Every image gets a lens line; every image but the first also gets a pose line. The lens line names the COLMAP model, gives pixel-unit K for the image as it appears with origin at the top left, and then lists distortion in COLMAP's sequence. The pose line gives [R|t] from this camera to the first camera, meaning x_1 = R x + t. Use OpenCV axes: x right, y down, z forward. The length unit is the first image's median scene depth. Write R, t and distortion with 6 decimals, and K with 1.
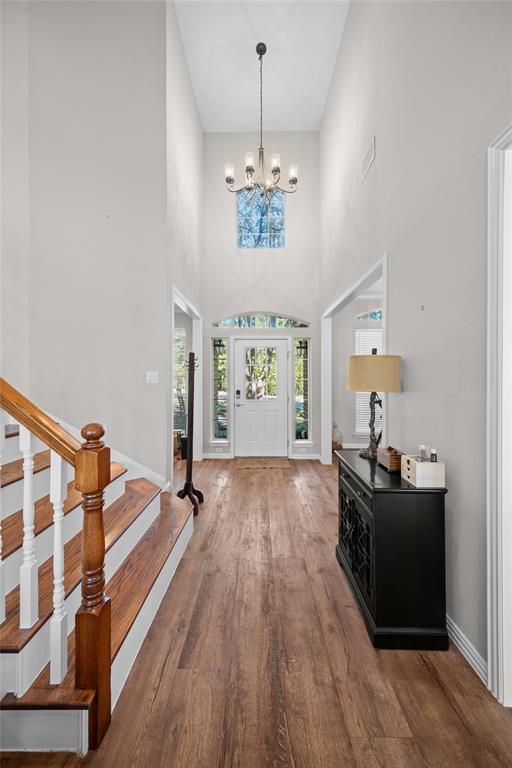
lens RADIAL K [[289.1, 0, 254.9], [0, 289.1, 374.0], [0, 0, 1]] dist [0.006515, 0.000220]
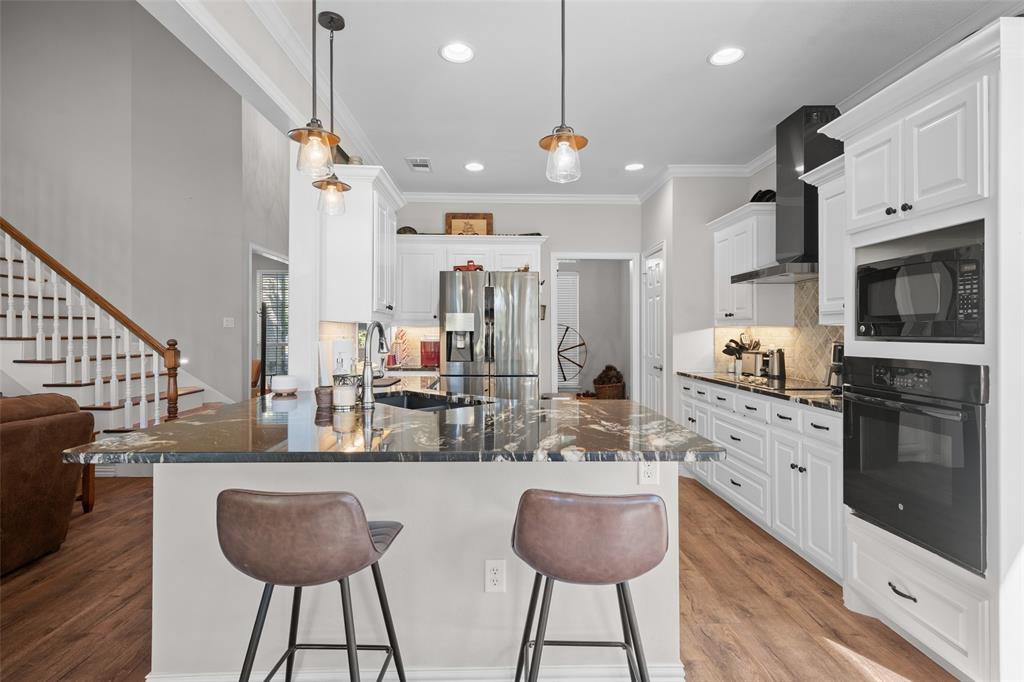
lens RADIAL K [[511.3, 0, 516.8], [0, 511.3, 331.3], [0, 0, 1]] dist [0.009264, 0.000066]
pose [[0.999031, -0.001010, 0.043992, 0.662874], [0.000494, 0.999931, 0.011744, 0.021471], [-0.044001, -0.011711, 0.998963, -1.059701]]
